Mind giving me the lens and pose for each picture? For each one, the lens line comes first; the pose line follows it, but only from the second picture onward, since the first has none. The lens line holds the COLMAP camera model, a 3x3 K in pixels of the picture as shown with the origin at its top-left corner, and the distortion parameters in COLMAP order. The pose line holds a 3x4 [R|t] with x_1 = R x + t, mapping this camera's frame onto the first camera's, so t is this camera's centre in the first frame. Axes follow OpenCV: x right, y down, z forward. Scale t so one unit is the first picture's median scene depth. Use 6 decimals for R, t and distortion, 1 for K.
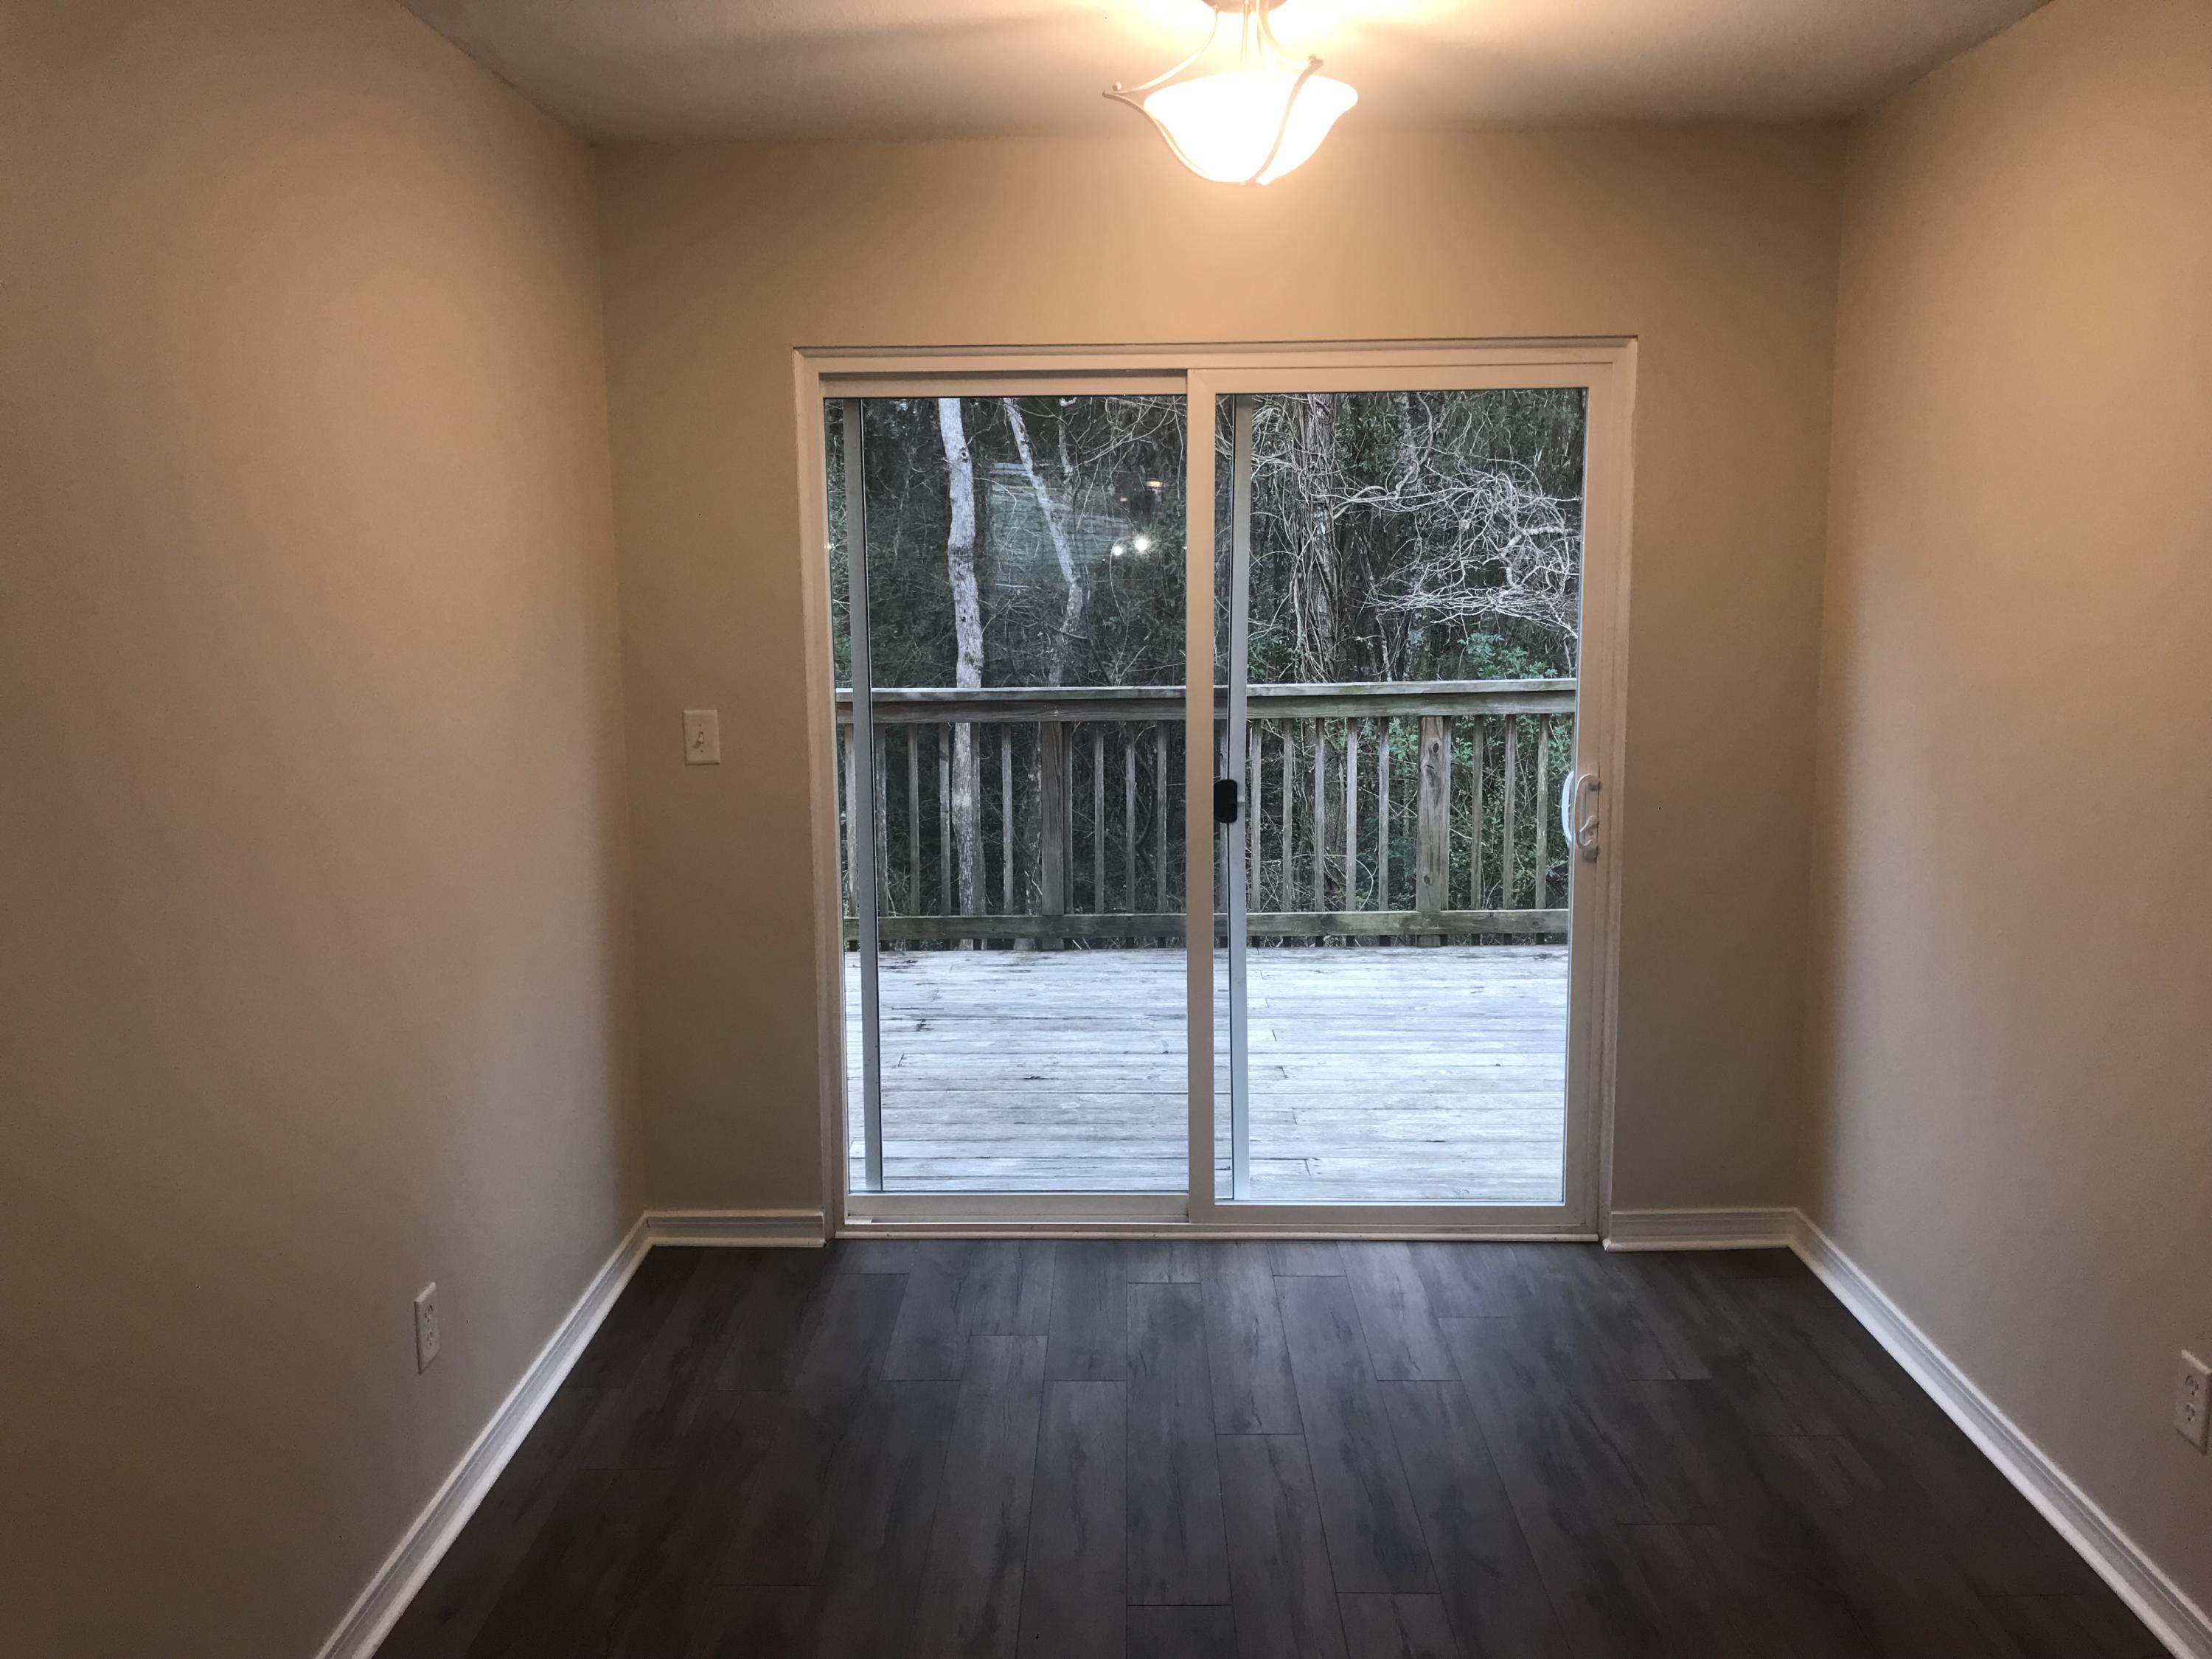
lens RADIAL K [[1844.3, 0, 1072.8], [0, 1844.3, 821.6], [0, 0, 1]] dist [0.043657, -0.012065]
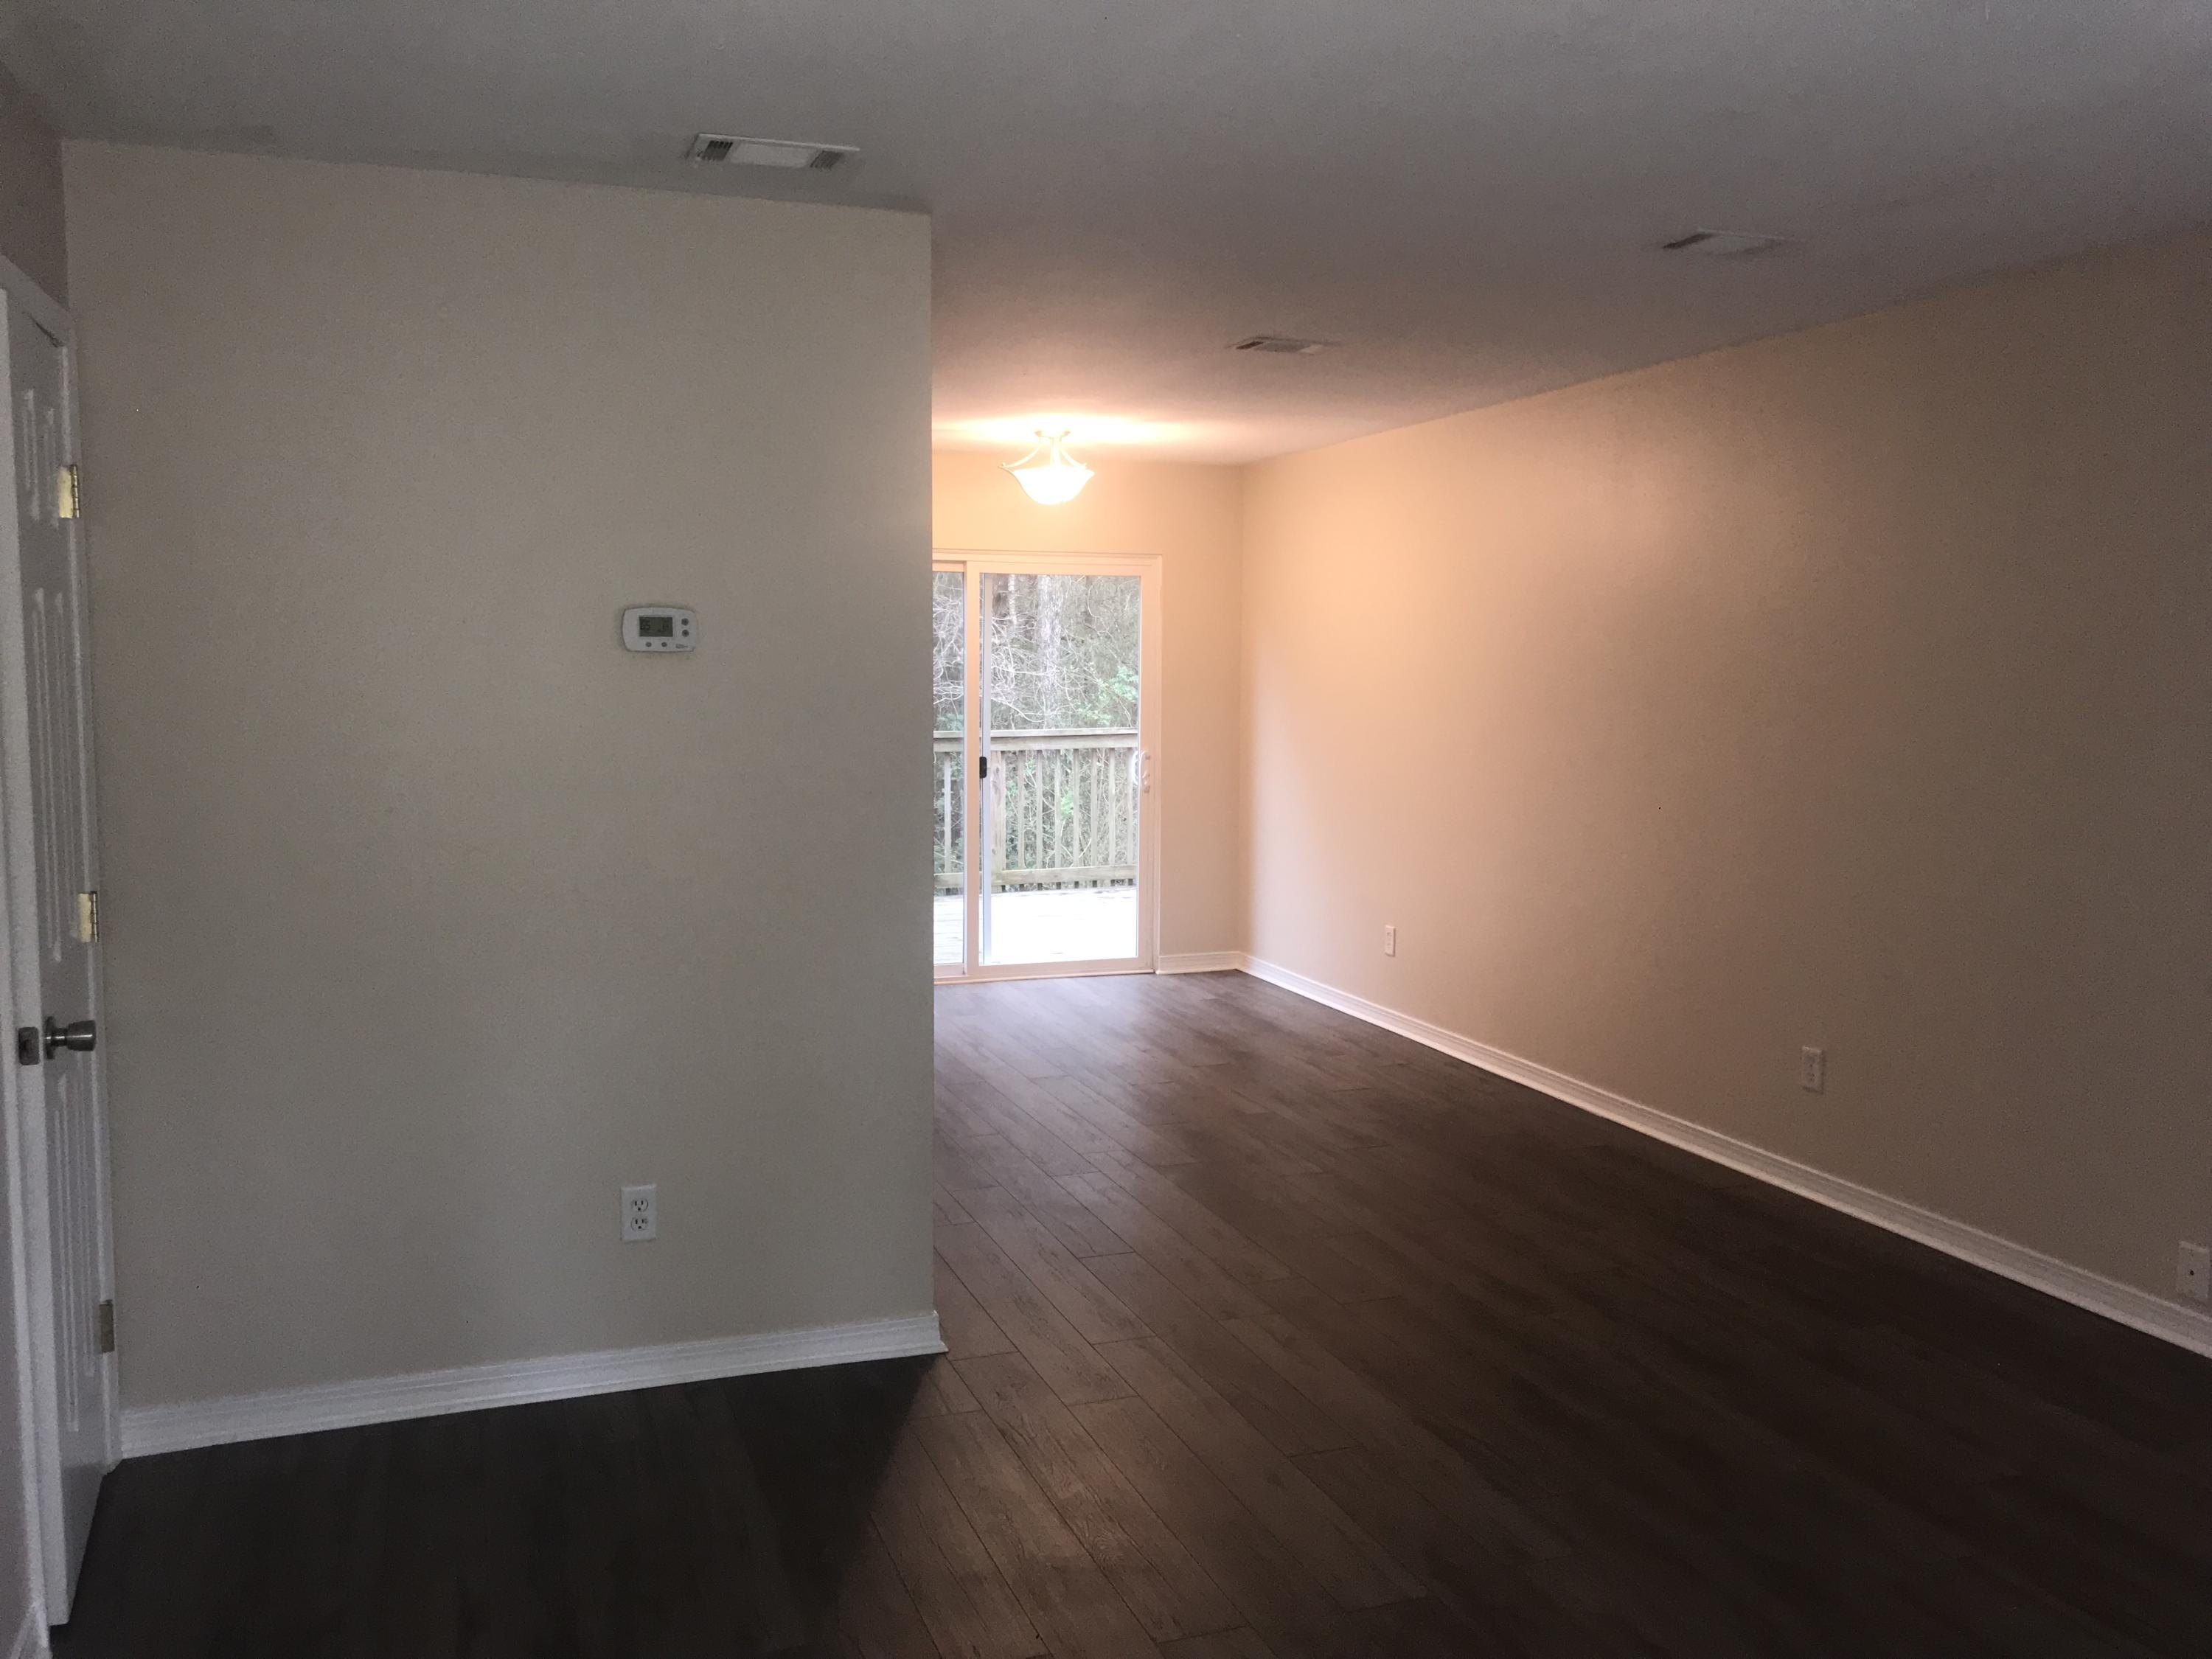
lens RADIAL K [[1844.3, 0, 1101.8], [0, 1844.3, 836.7], [0, 0, 1]] dist [0.043657, -0.012065]
pose [[0.930412, -0.022530, 0.365823, -0.517834], [0.040868, 0.998262, -0.042461, 0.150427], [-0.364231, 0.054457, 0.929715, -0.907906]]
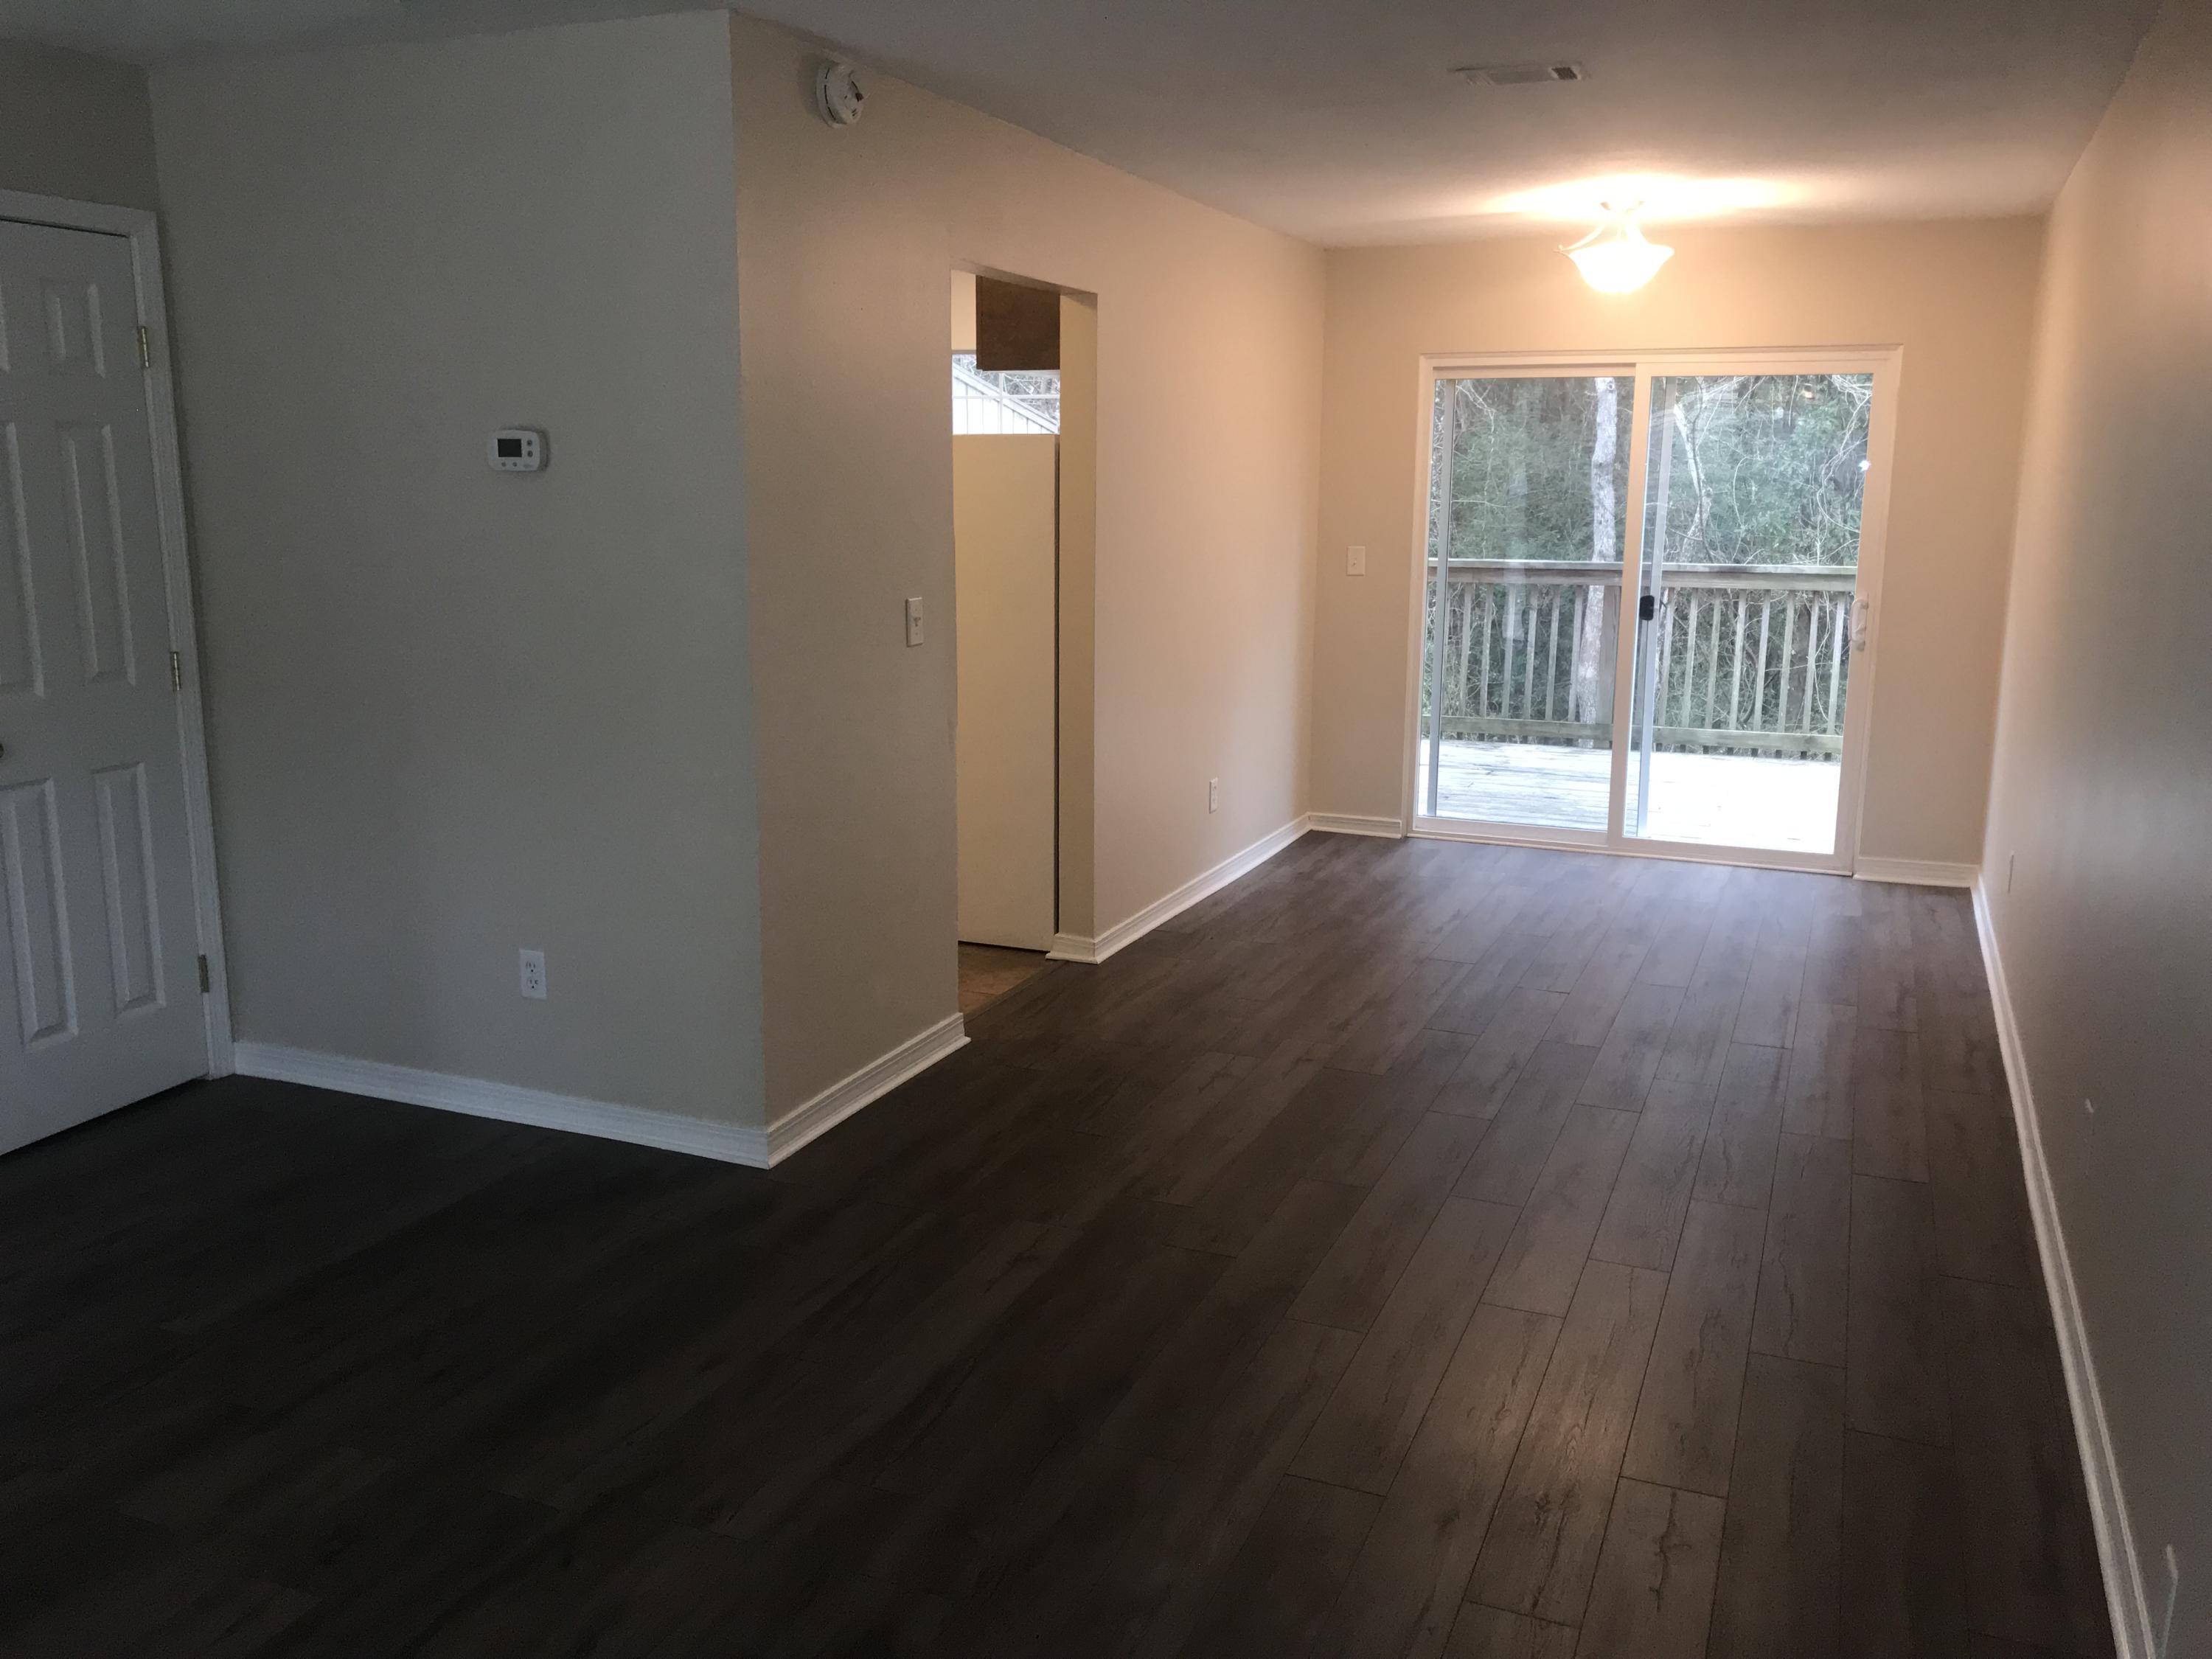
lens RADIAL K [[1844.3, 0, 1074.5], [0, 1844.3, 820.2], [0, 0, 1]] dist [0.043657, -0.012065]
pose [[0.930850, 0.085550, -0.355245, 0.211512], [-0.069743, 0.995930, 0.057092, 0.123111], [0.358683, -0.028368, 0.933028, -0.820890]]
